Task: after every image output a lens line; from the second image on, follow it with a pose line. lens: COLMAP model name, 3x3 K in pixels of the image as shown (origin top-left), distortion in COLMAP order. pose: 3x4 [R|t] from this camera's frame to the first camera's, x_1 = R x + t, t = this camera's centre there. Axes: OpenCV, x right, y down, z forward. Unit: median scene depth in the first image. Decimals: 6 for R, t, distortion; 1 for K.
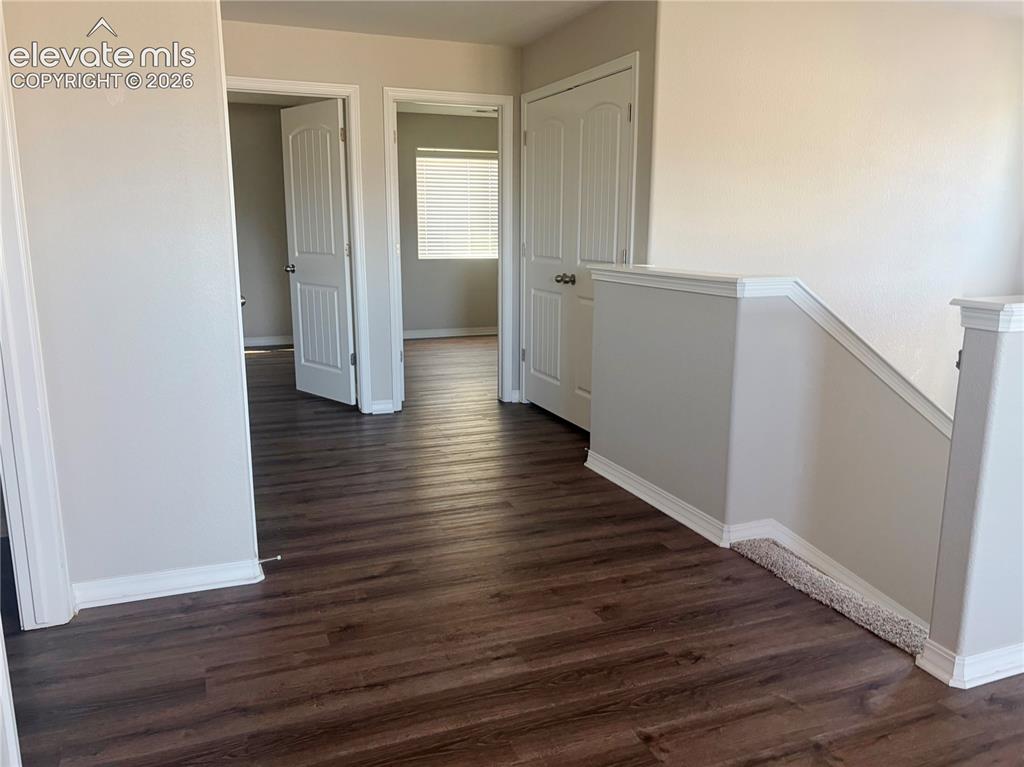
lens RADIAL K [[779.9, 0, 496.2], [0, 779.9, 393.2], [0, 0, 1]] dist [0.034320, -0.021922]
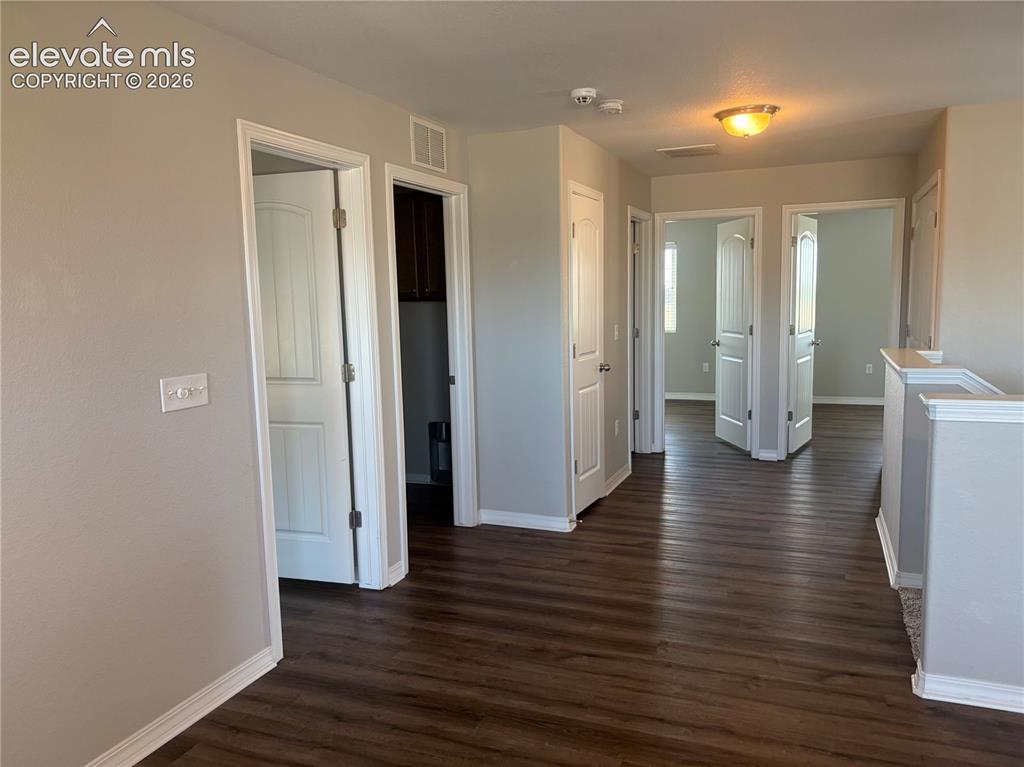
lens RADIAL K [[751.1, 0, 512.0], [0, 751.1, 383.5], [0, 0, 1]] dist [0.014512, -0.022243]
pose [[0.723201, 0.058226, -0.688179, 0.837269], [-0.116583, 0.992433, -0.038548, -0.003459], [0.680727, 0.108108, 0.724516, -0.347129]]
